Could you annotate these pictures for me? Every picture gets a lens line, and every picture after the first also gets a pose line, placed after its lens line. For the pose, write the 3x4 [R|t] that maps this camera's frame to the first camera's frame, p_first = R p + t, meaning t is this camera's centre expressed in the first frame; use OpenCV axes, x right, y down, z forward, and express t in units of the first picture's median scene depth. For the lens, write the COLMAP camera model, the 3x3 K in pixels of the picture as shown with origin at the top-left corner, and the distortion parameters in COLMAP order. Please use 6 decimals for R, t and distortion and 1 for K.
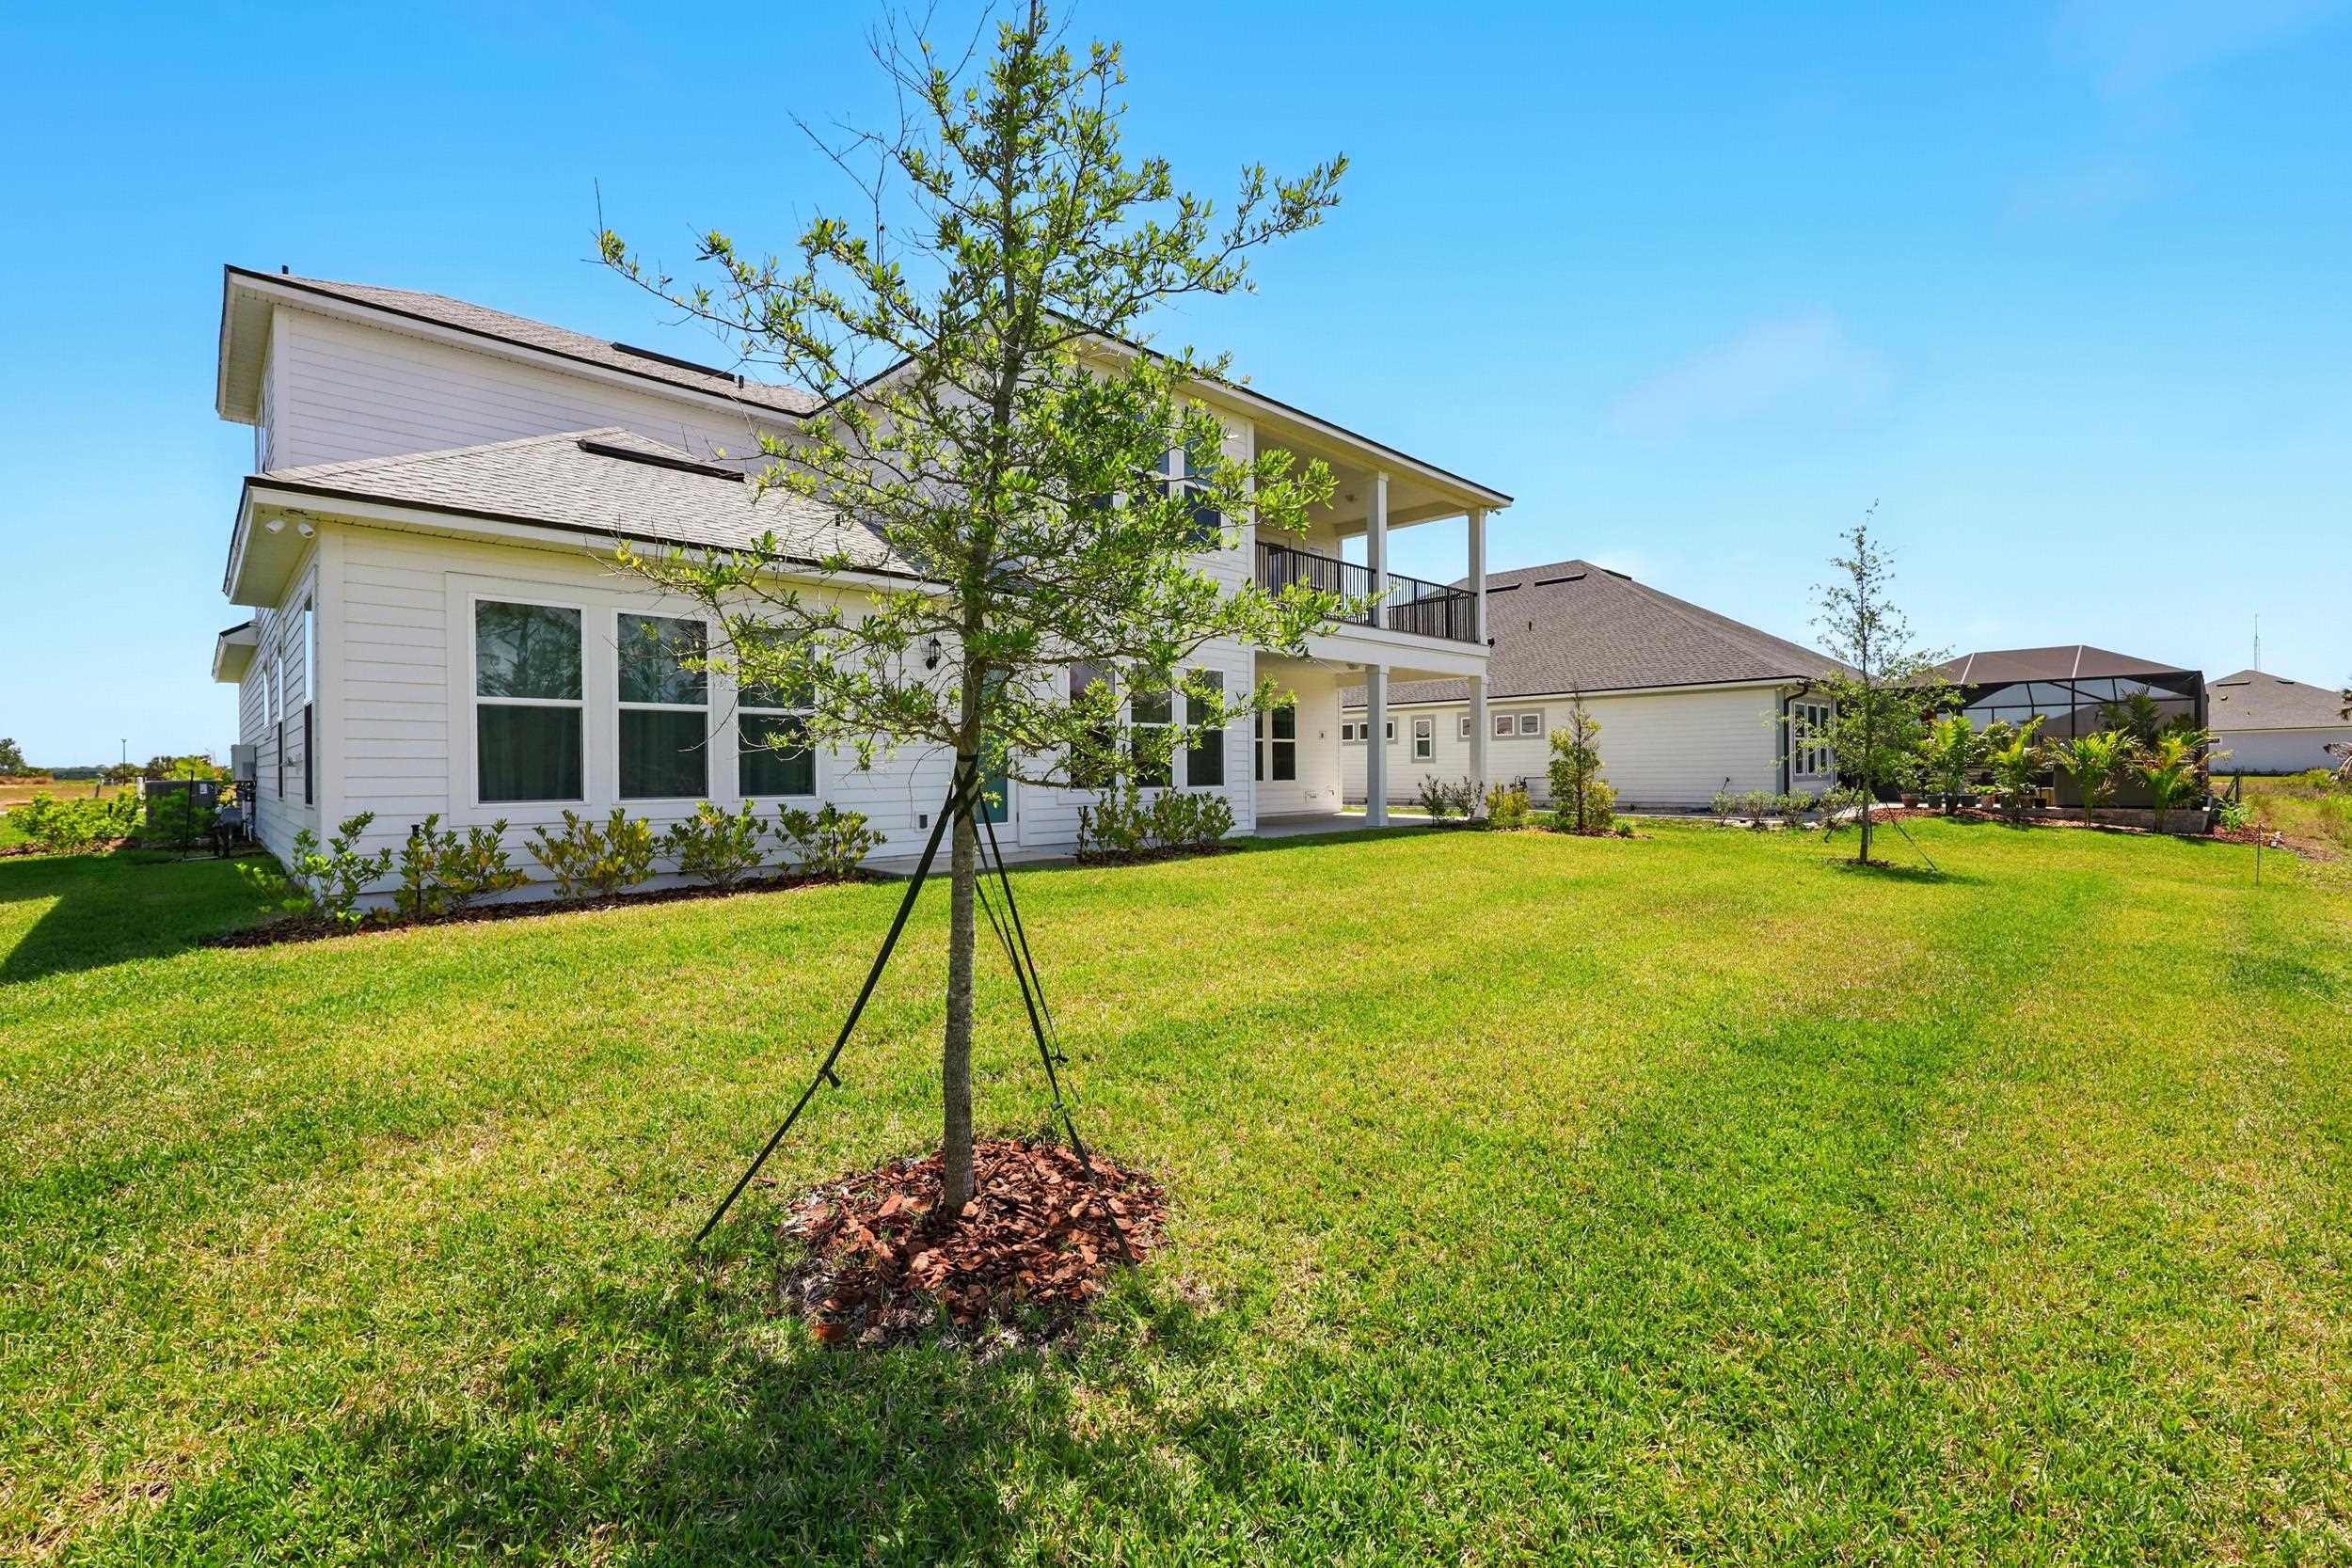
lens RADIAL K [[1002.0, 0, 1173.6], [0, 1002.0, 759.4], [0, 0, 1]] dist [-0.000046, 0.000100]
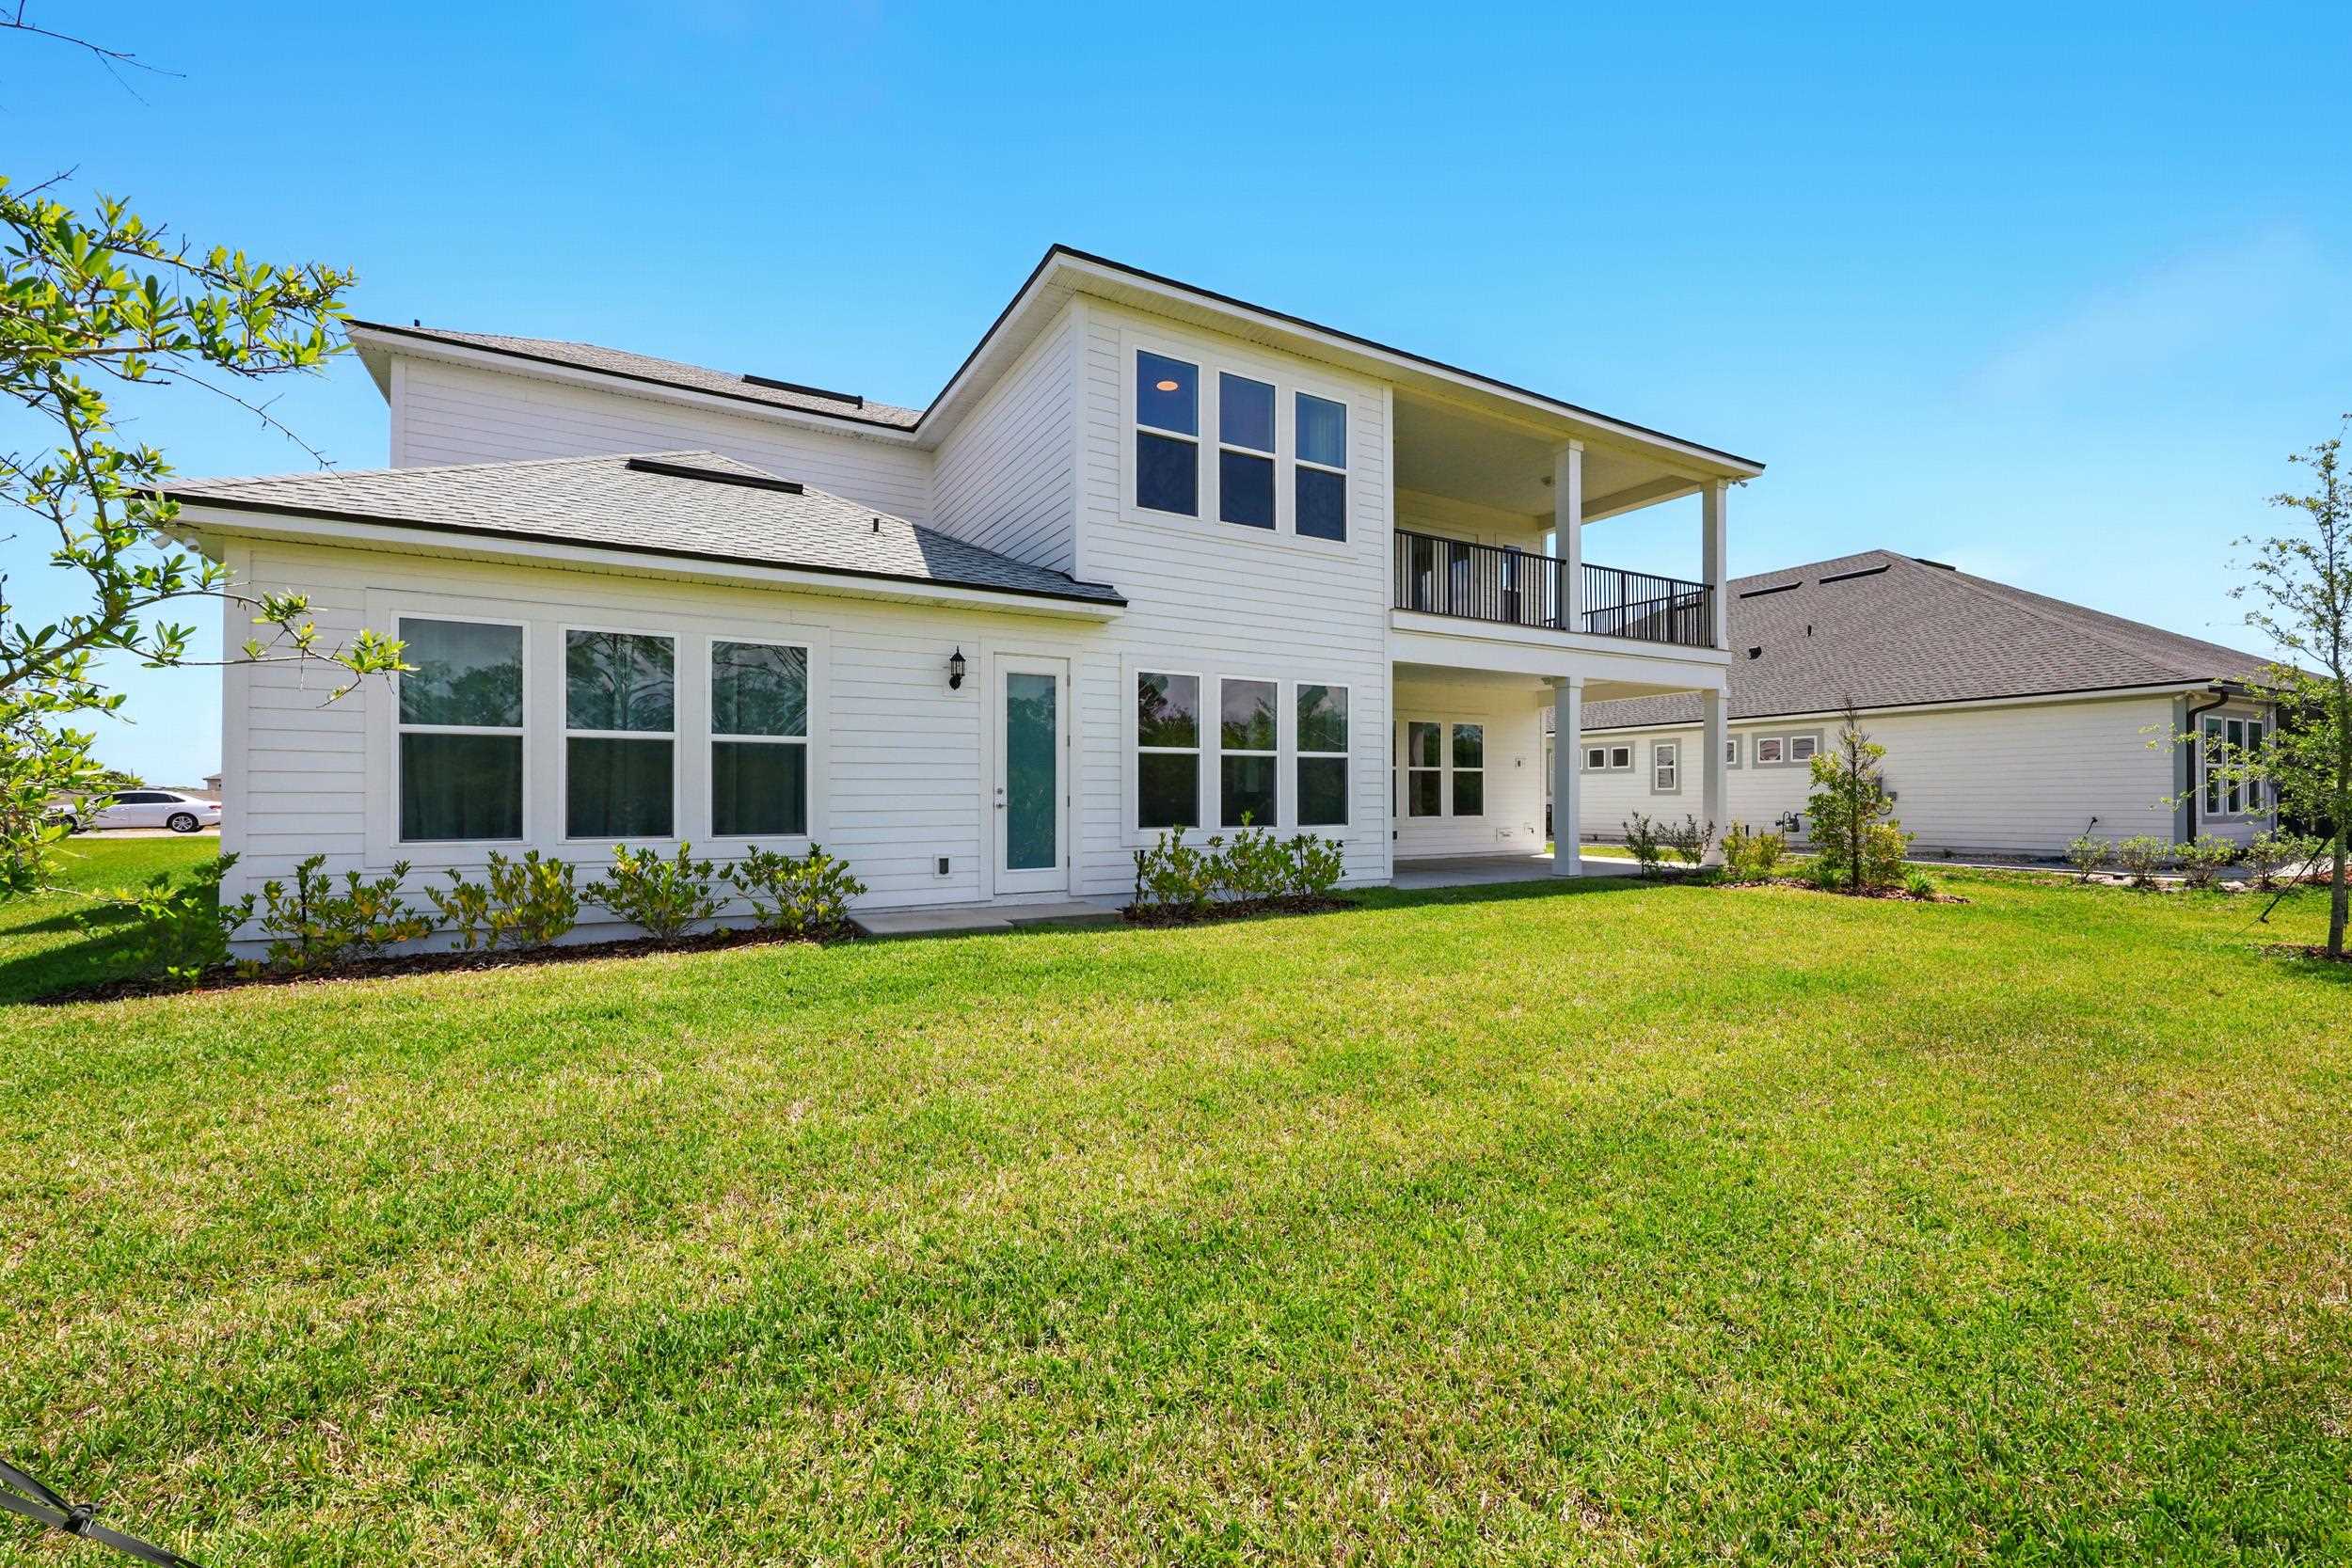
lens RADIAL K [[962.3, 0, 1179.5], [0, 962.3, 781.0], [0, 0, 1]] dist [-0.000132, 0.000181]
pose [[0.965718, 0.001610, -0.259590, 0.105145], [-0.003093, 0.999981, -0.005305, -0.004527], [0.259576, 0.005926, 0.965704, 0.168526]]
